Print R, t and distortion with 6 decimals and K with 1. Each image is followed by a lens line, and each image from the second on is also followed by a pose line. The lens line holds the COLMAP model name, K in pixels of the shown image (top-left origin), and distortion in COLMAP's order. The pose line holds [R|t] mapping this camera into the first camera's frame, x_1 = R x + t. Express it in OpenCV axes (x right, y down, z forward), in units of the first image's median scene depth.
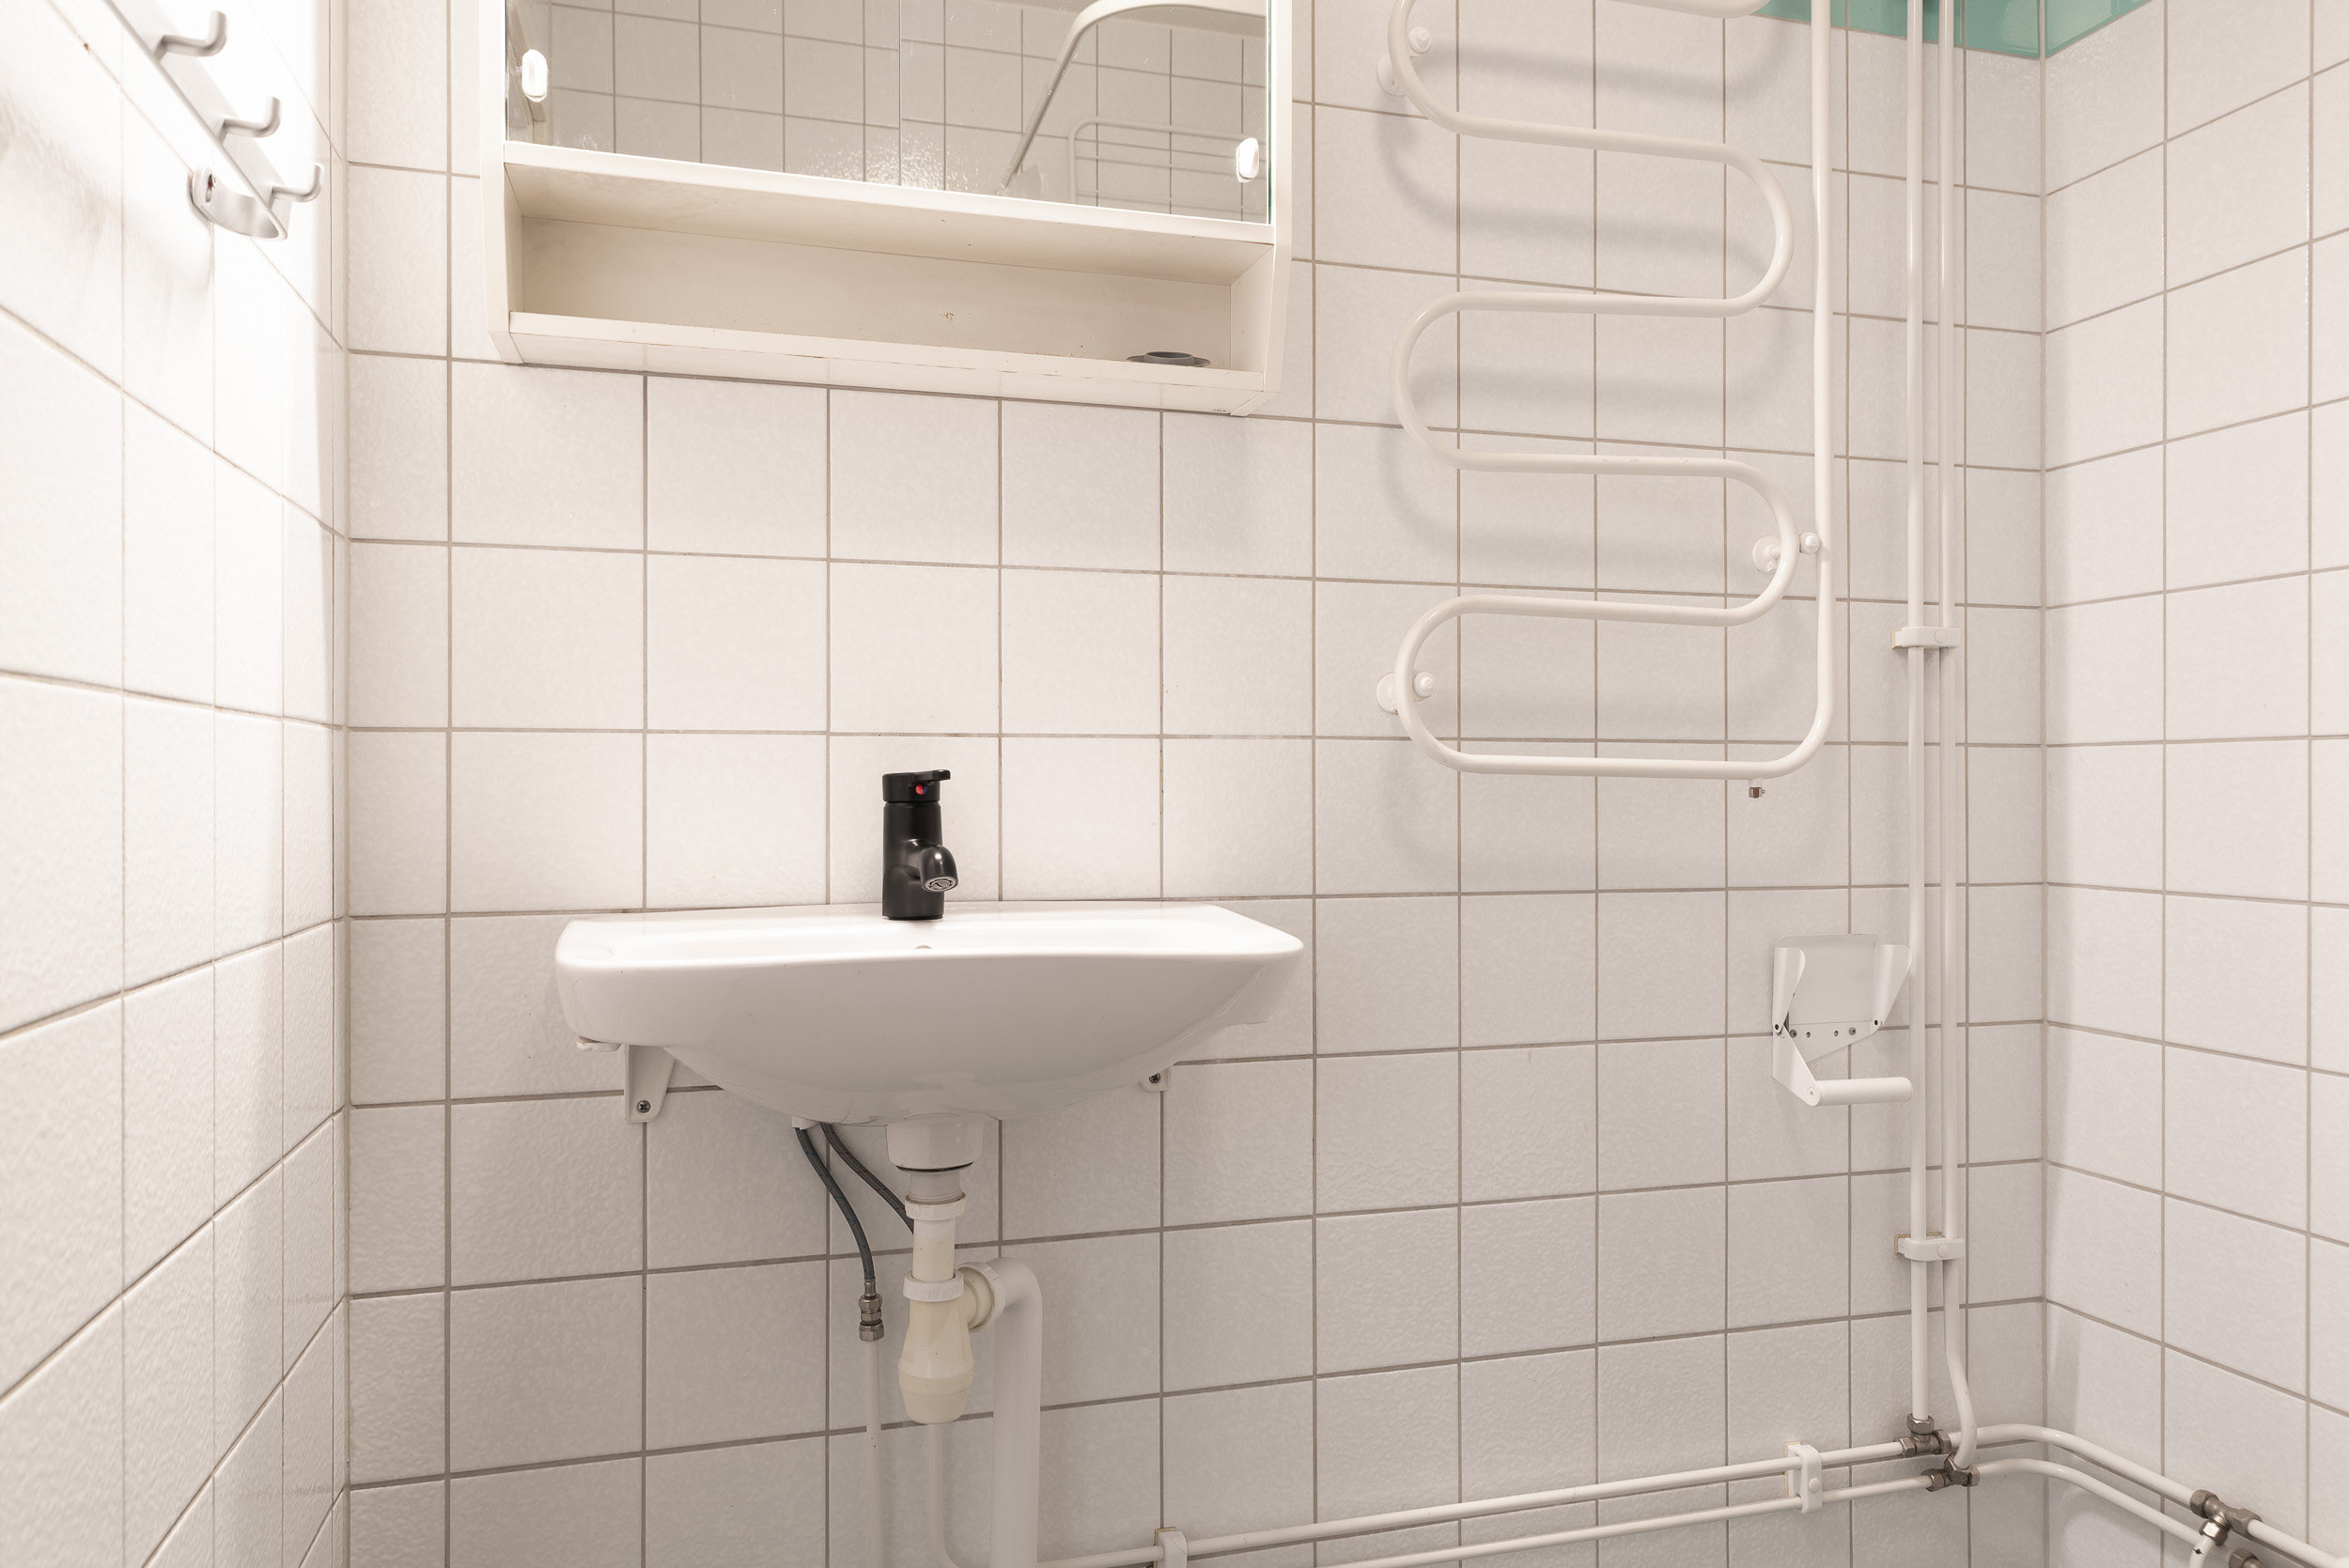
lens RADIAL K [[1603.6, 0, 1174.5], [0, 1603.6, 784.0], [0, 0, 1]] dist [0.004774, -0.003977]
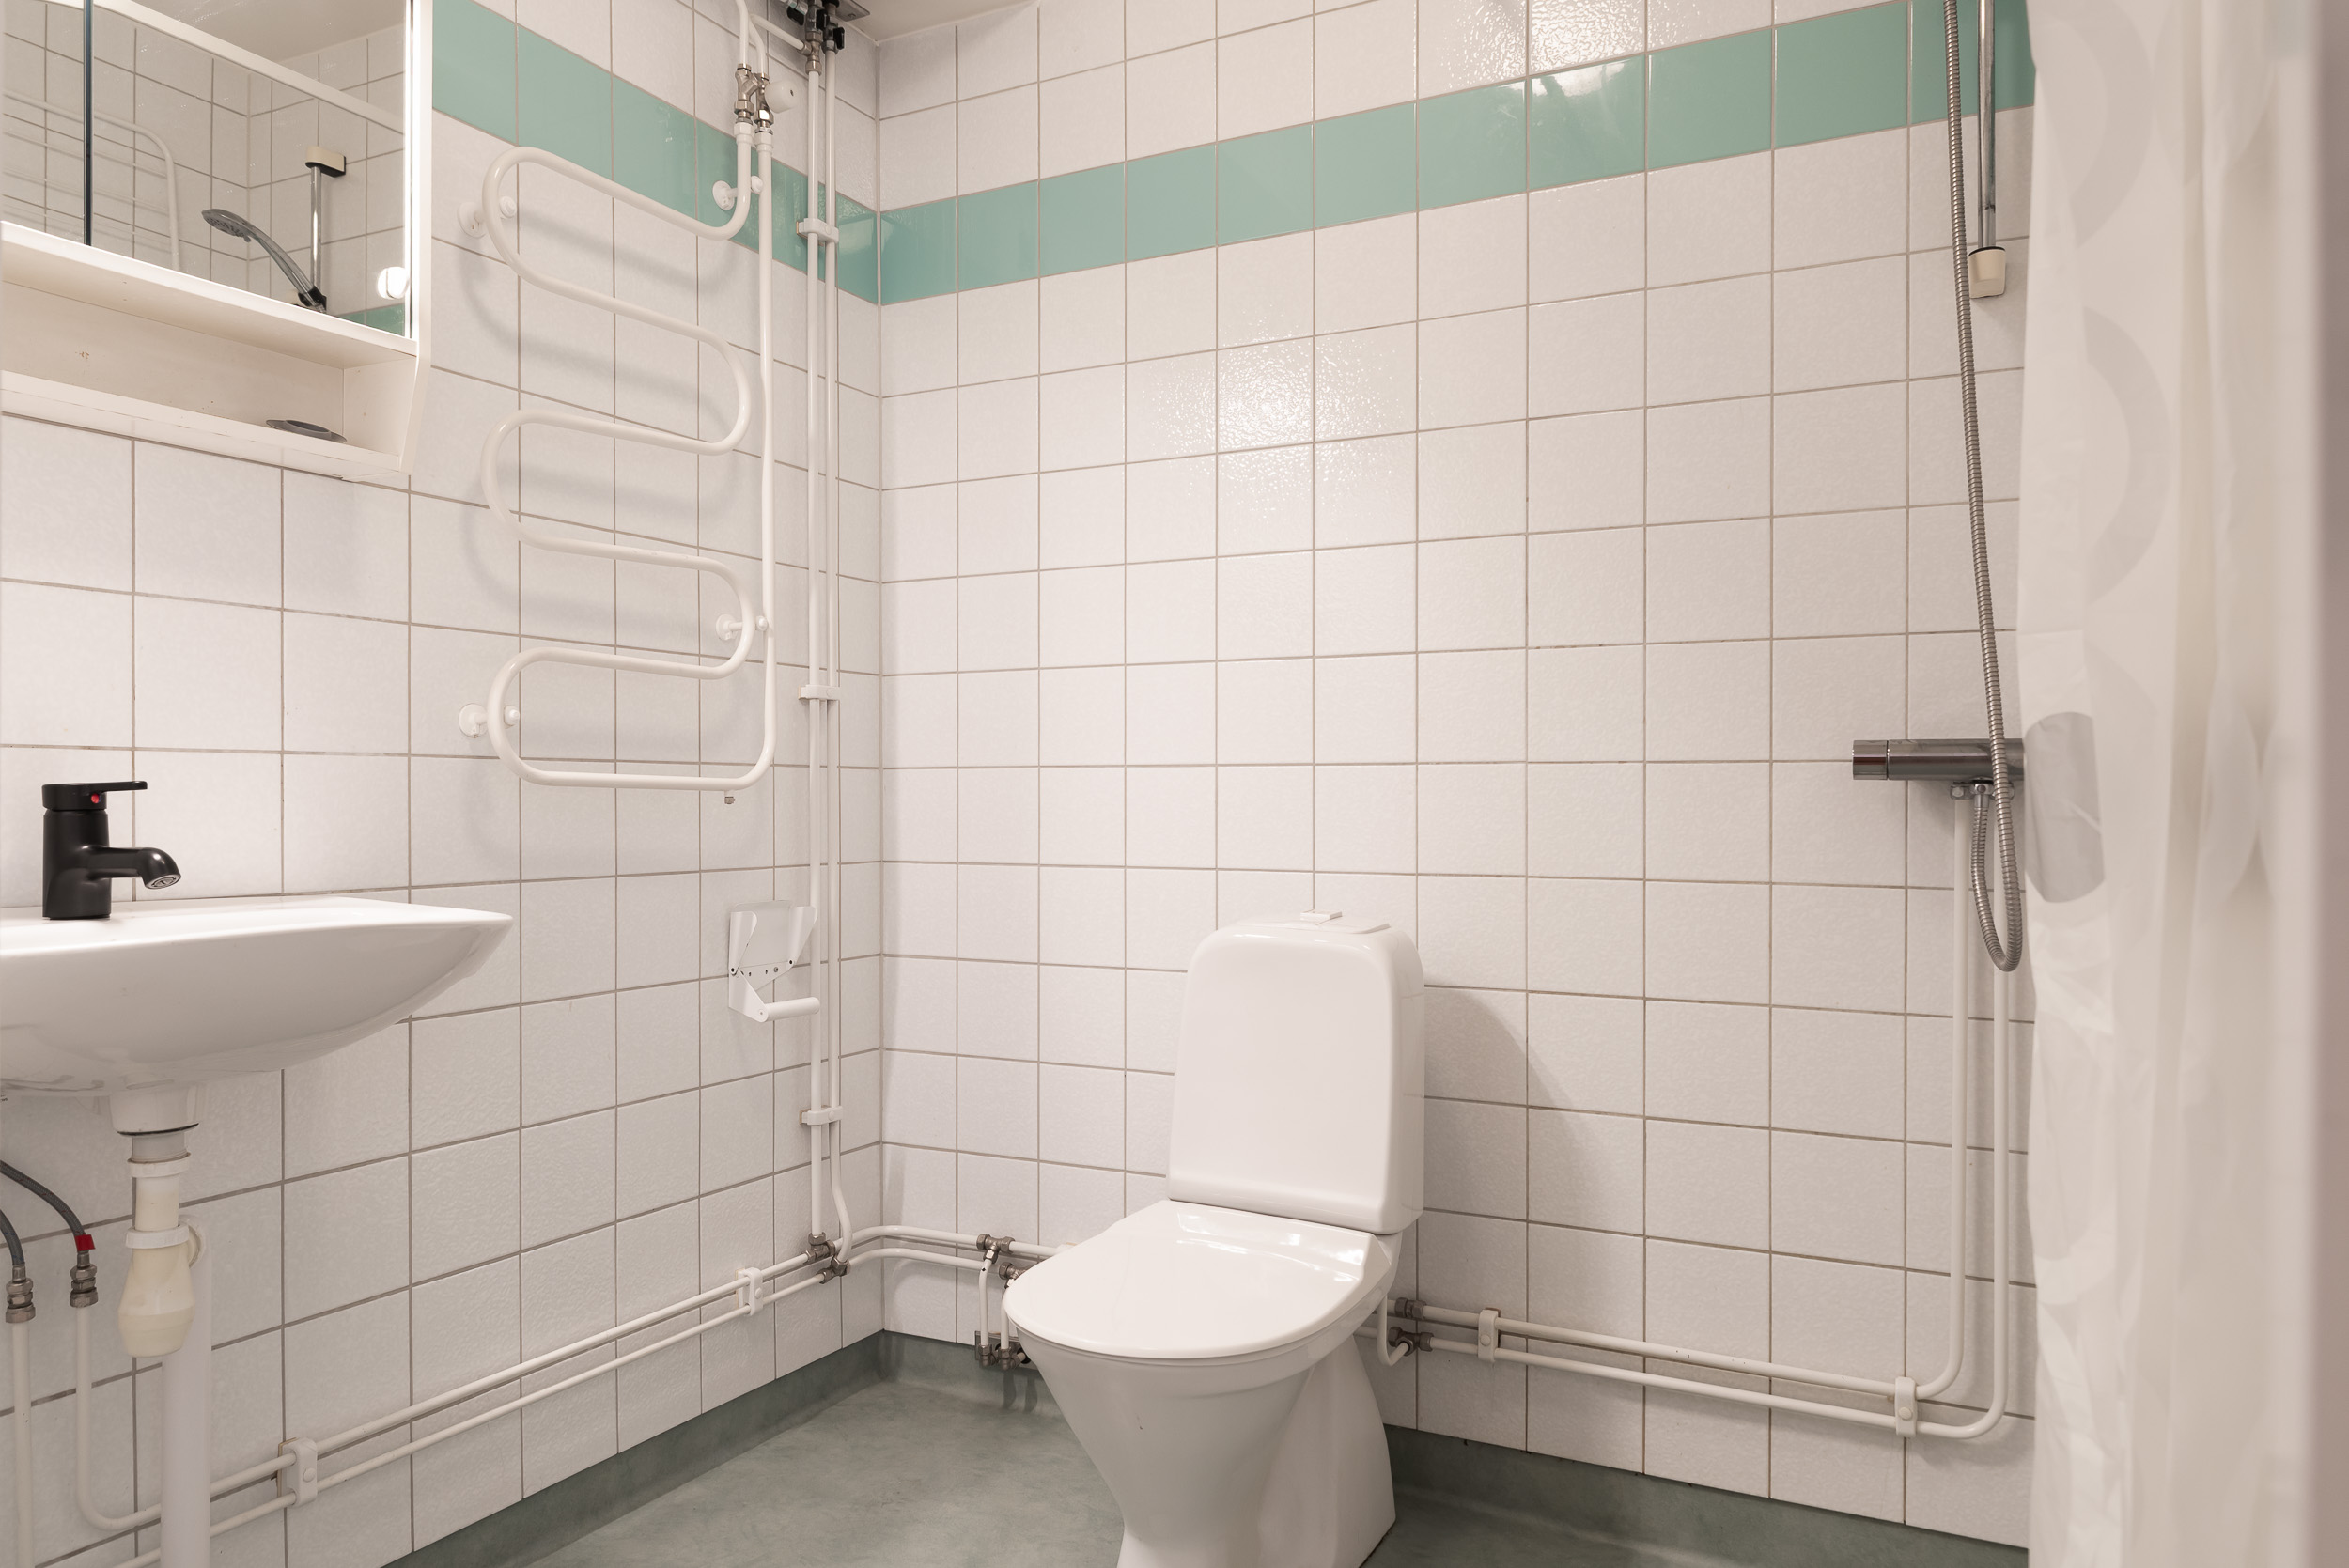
lens RADIAL K [[1603.6, 0, 1174.5], [0, 1603.6, 784.0], [0, 0, 1]] dist [0.004774, -0.003977]
pose [[0.690579, 0.005251, 0.723238, -0.367905], [-0.000736, 0.999978, -0.006557, 0.000009], [-0.723257, 0.003996, 0.690568, -0.234417]]
